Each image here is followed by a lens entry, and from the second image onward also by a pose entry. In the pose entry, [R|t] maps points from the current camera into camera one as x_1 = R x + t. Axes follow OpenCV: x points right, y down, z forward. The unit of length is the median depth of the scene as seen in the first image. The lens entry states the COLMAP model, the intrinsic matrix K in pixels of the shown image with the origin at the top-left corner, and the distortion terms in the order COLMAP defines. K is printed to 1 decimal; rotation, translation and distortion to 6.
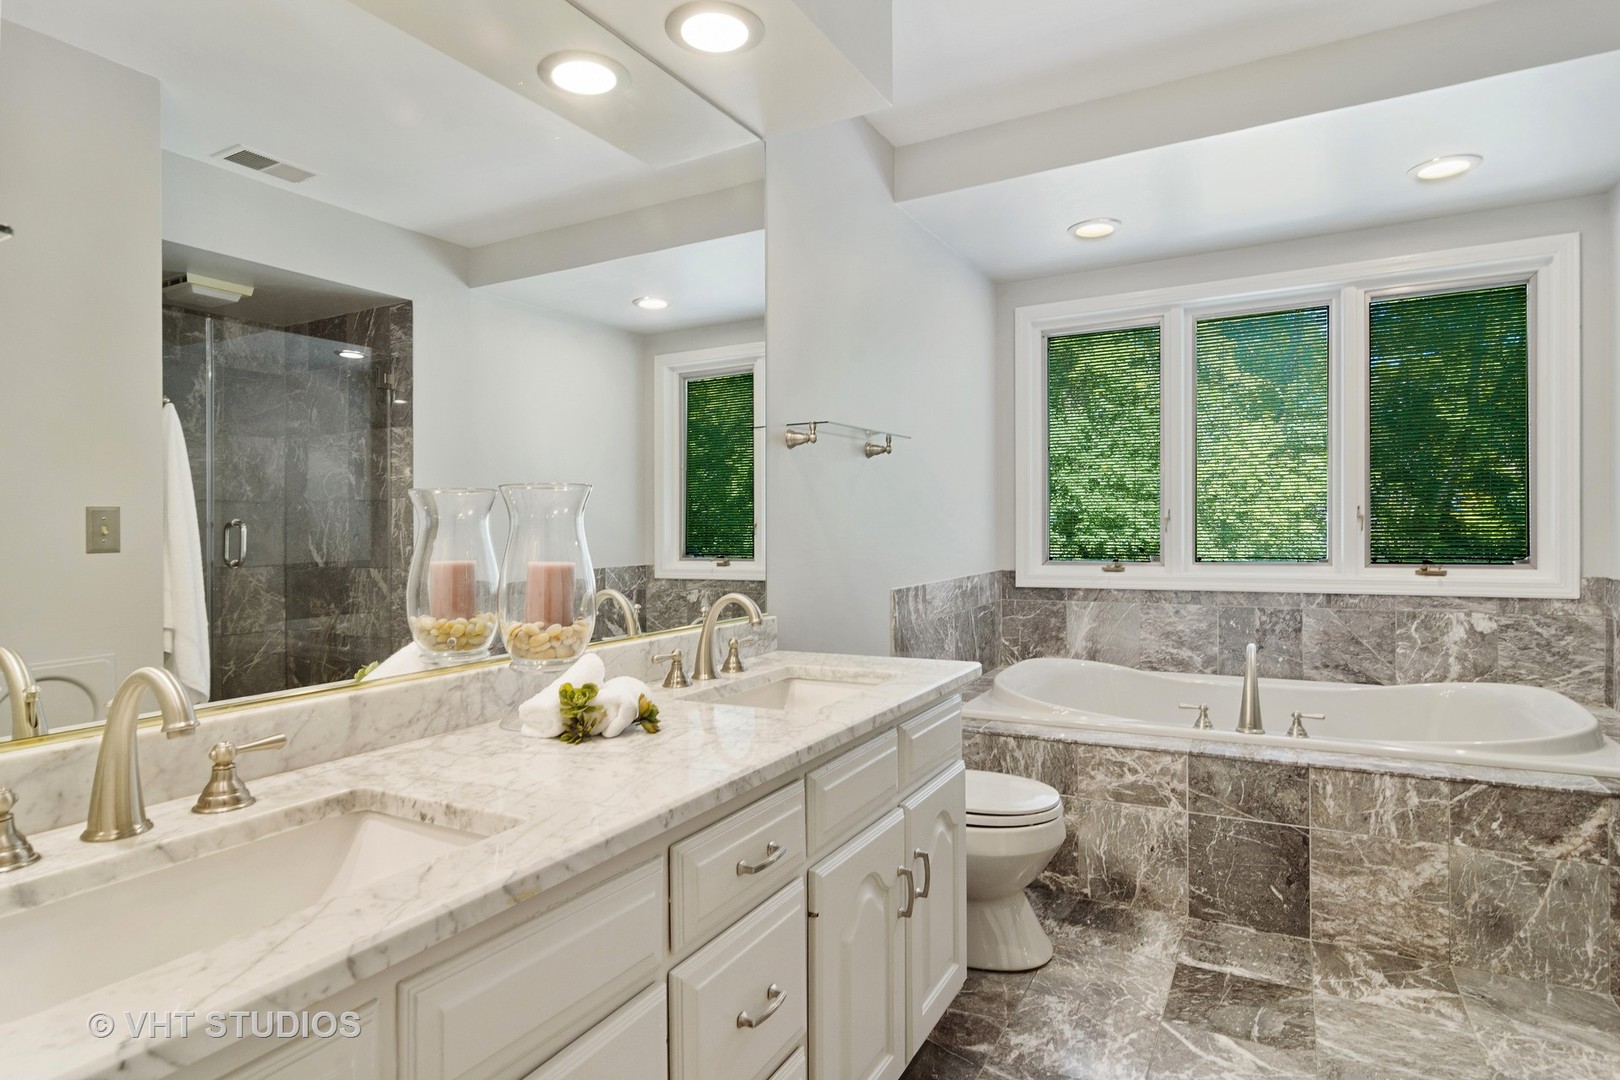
lens RADIAL K [[870.6, 0, 801.6], [0, 870.6, 529.3], [0, 0, 1]] dist [-0.001464, 0.001889]
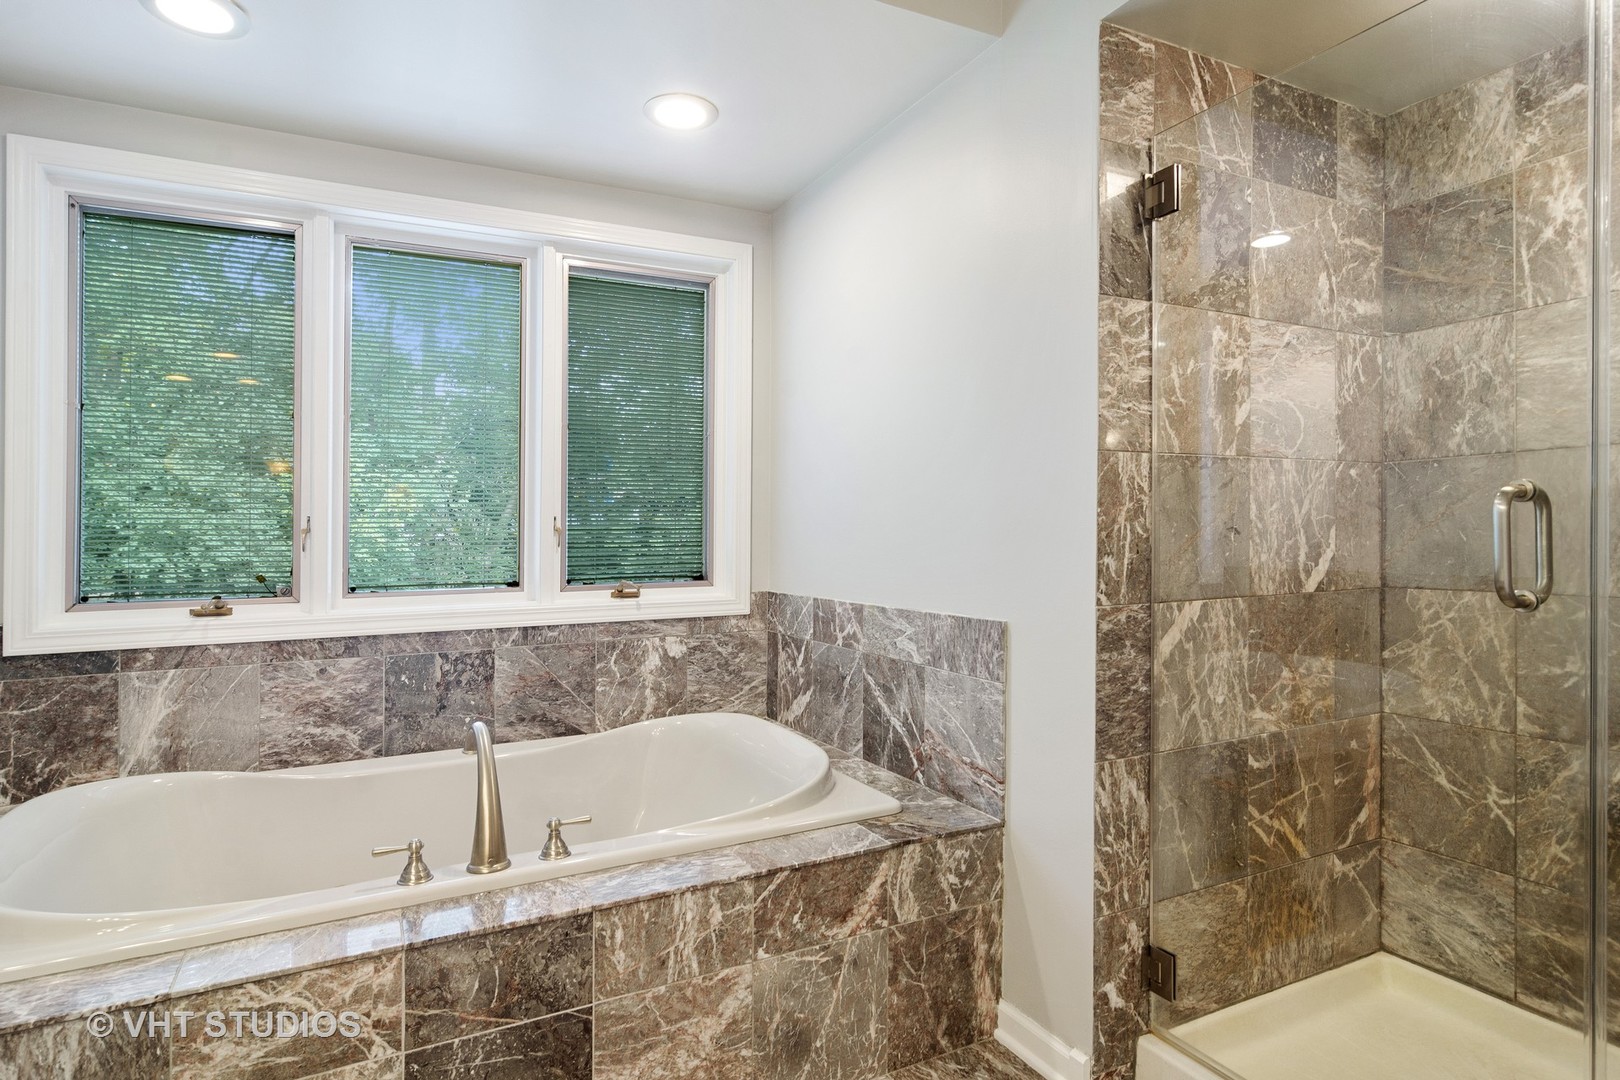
lens RADIAL K [[870.6, 0, 793.8], [0, 870.6, 529.7], [0, 0, 1]] dist [-0.001464, 0.001889]
pose [[0.560175, 0.010047, 0.828313, 0.100558], [0.007038, 0.999833, -0.016887, 0.000886], [-0.828344, 0.015289, 0.560011, 0.402342]]
